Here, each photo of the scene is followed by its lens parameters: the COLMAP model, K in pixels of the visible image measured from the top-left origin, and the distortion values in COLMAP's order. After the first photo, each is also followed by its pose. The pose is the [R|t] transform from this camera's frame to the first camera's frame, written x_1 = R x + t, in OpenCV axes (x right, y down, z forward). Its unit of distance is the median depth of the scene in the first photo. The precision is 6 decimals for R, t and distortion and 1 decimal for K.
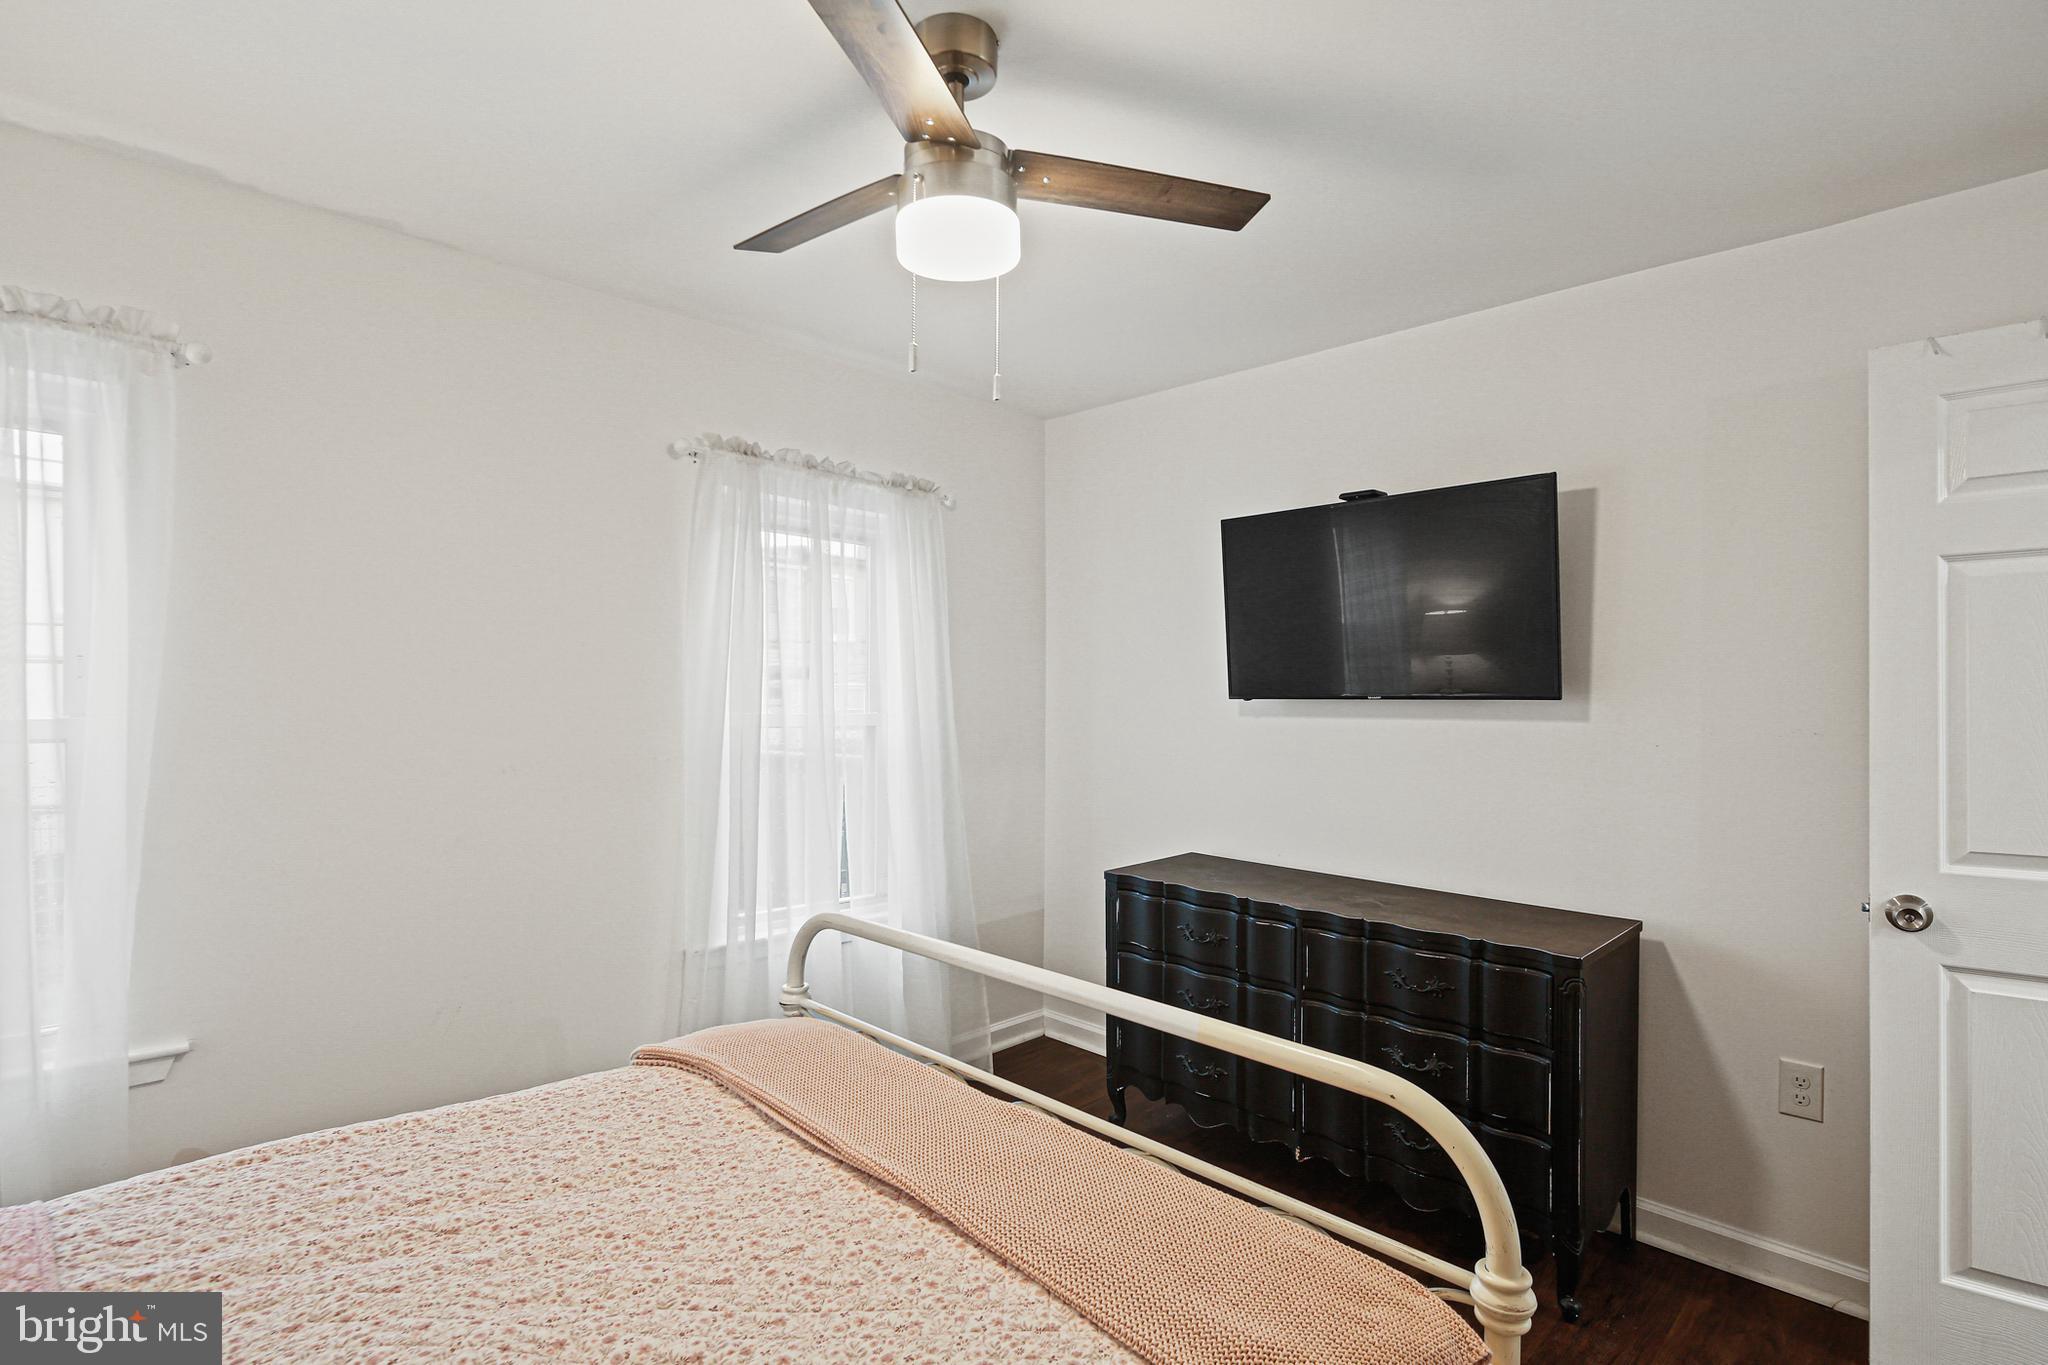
lens RADIAL K [[996.4, 0, 1023.6], [0, 996.4, 678.7], [0, 0, 1]] dist [0.002197, -0.001137]
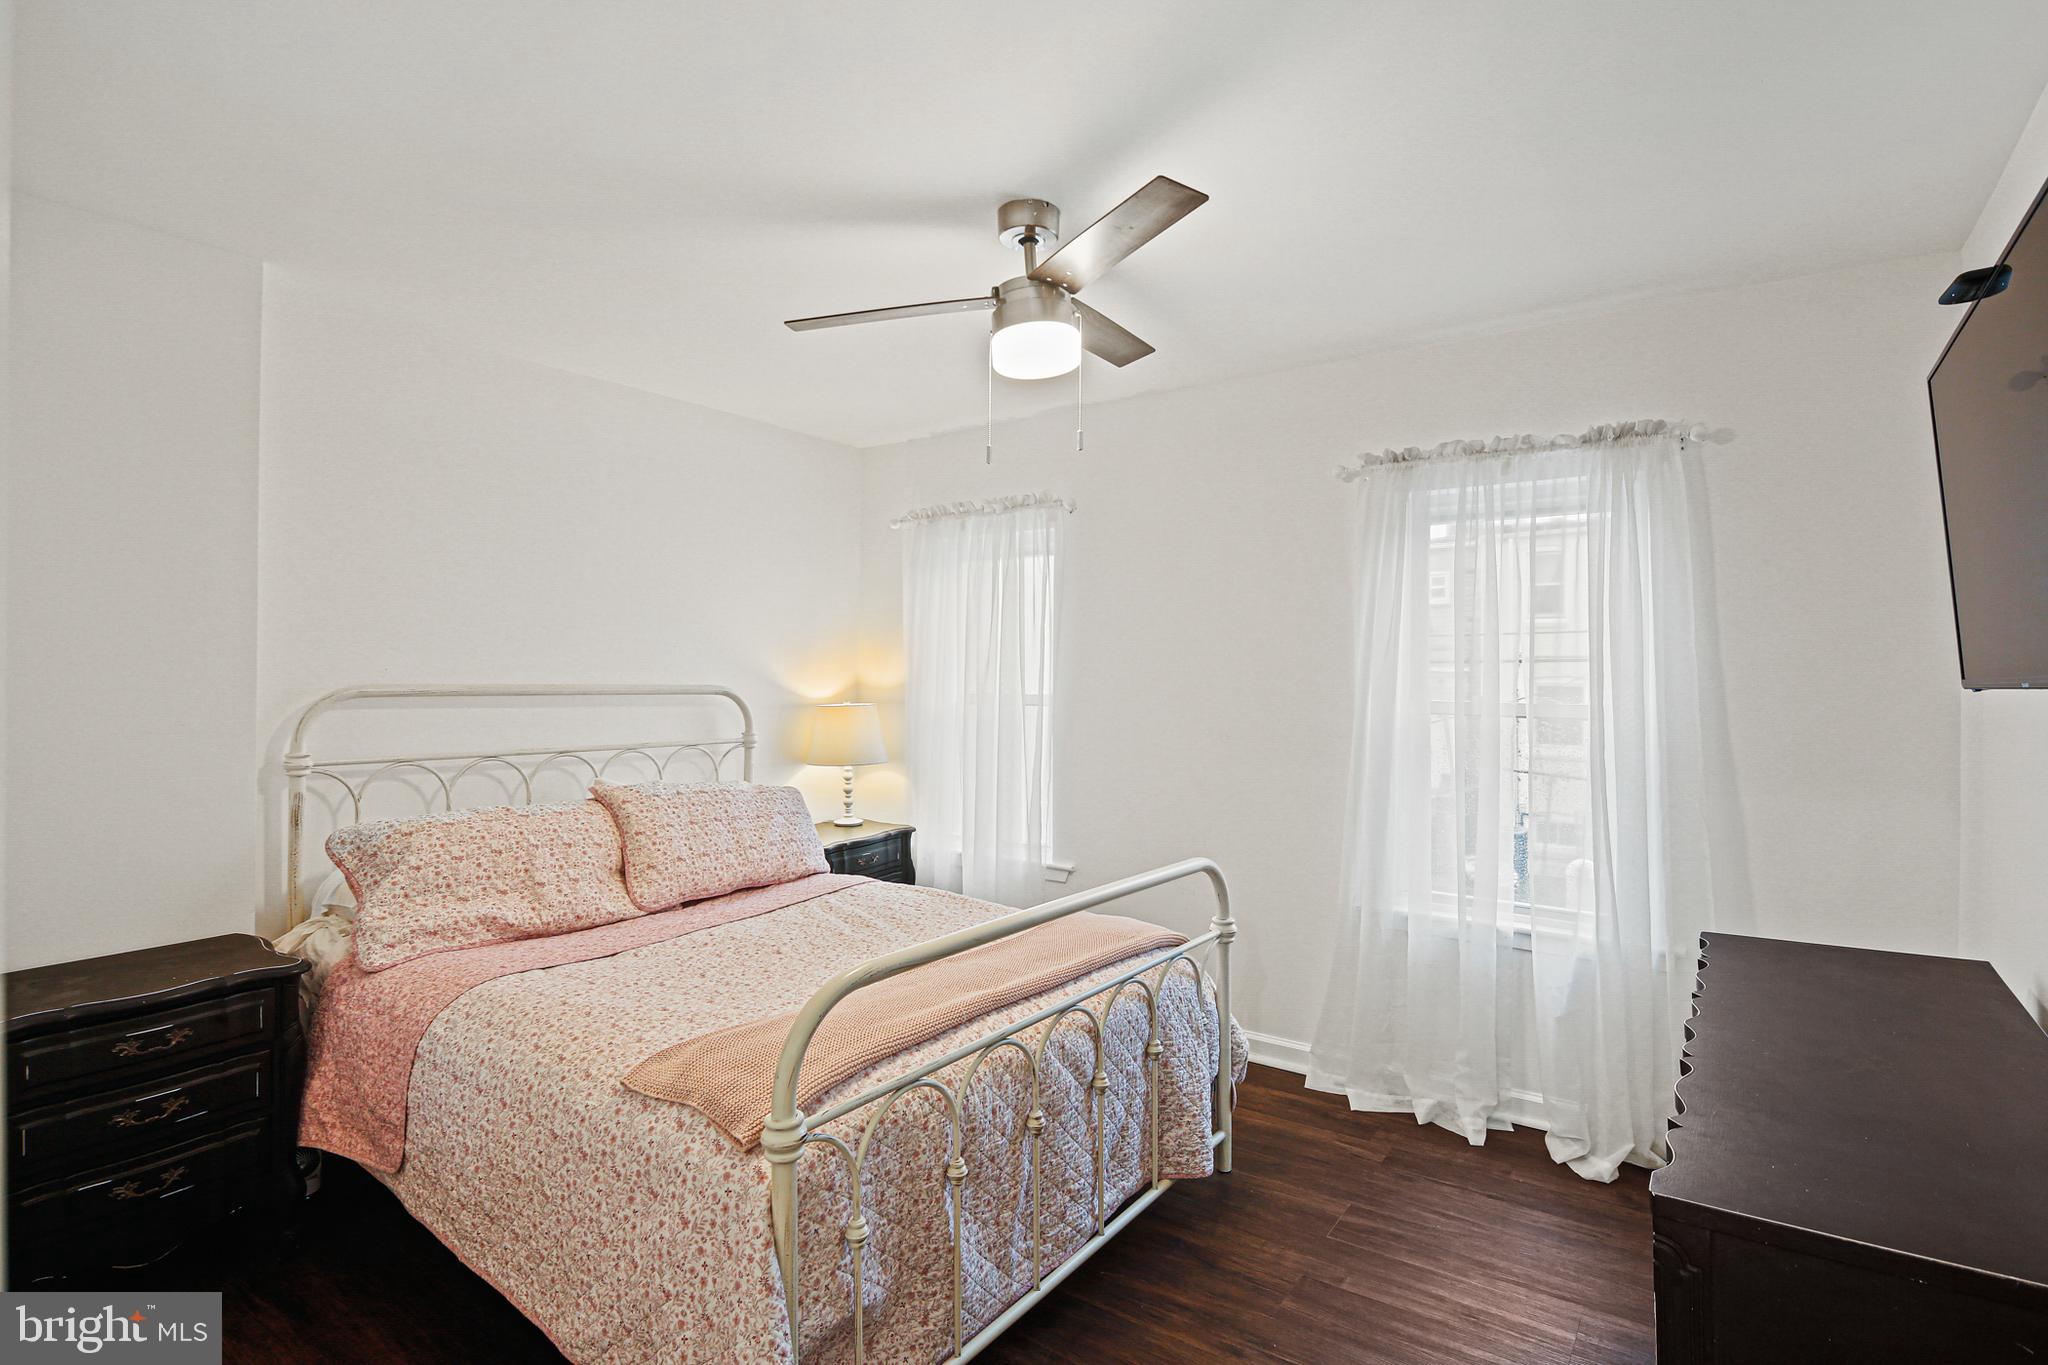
lens RADIAL K [[996.4, 0, 1023.6], [0, 996.4, 678.7], [0, 0, 1]] dist [0.002197, -0.001137]
pose [[0.165040, -0.006826, -0.986263, 0.835982], [0.013243, 0.999901, -0.004705, 0.011747], [0.986198, -0.012284, 0.165114, 0.485275]]
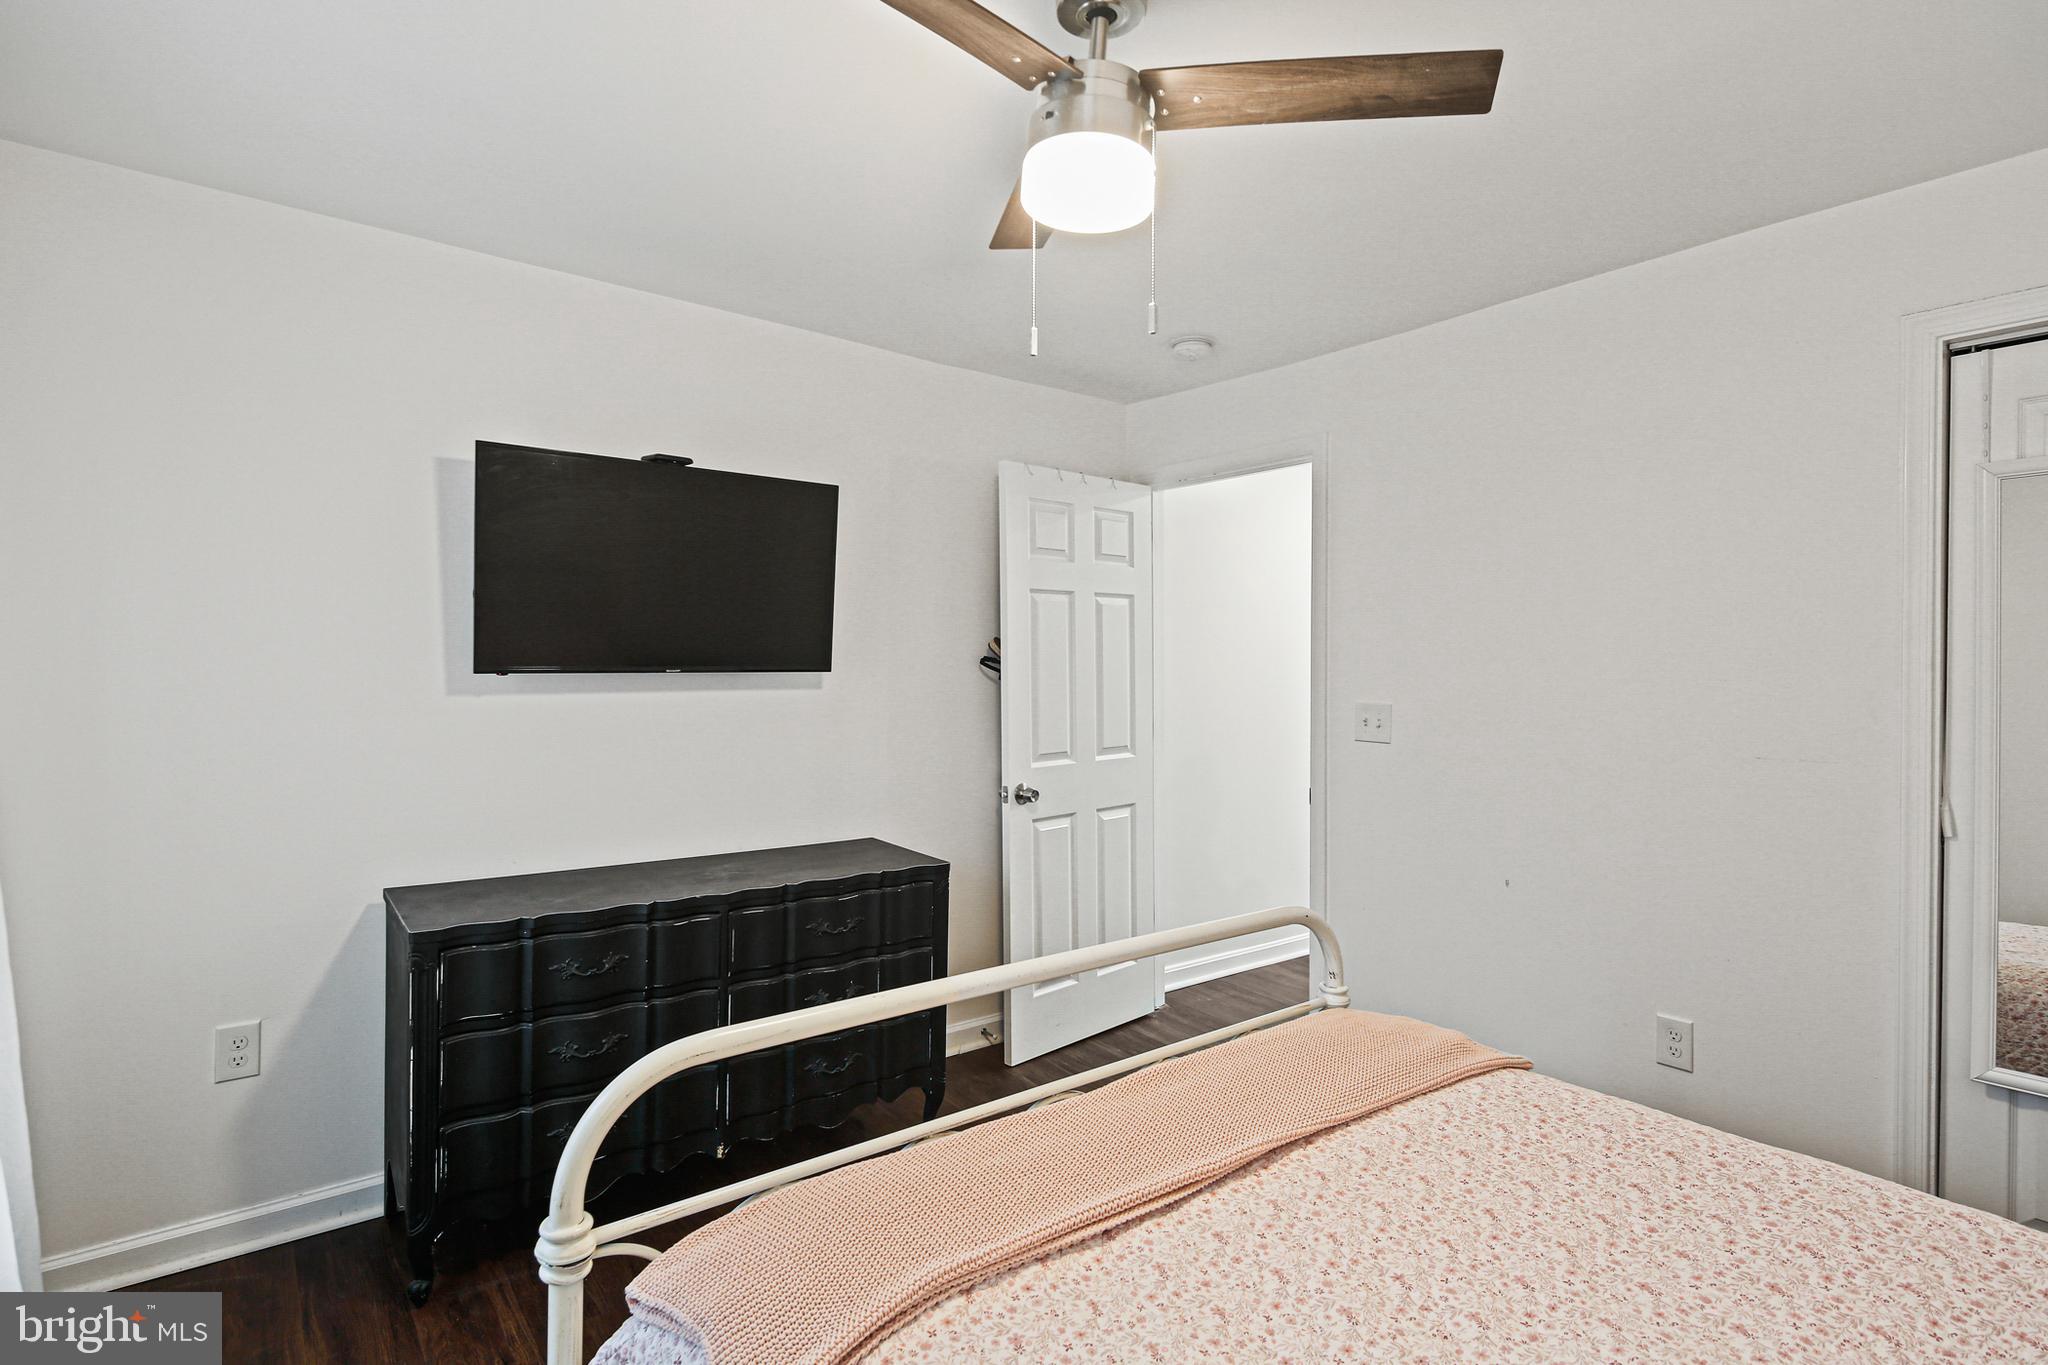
lens RADIAL K [[996.4, 0, 1023.6], [0, 996.4, 678.7], [0, 0, 1]] dist [0.002197, -0.001137]
pose [[0.128950, -0.020409, 0.991441, -0.628855], [-0.020096, 0.999529, 0.023189, -0.003435], [-0.991447, -0.022914, 0.128480, 0.598236]]
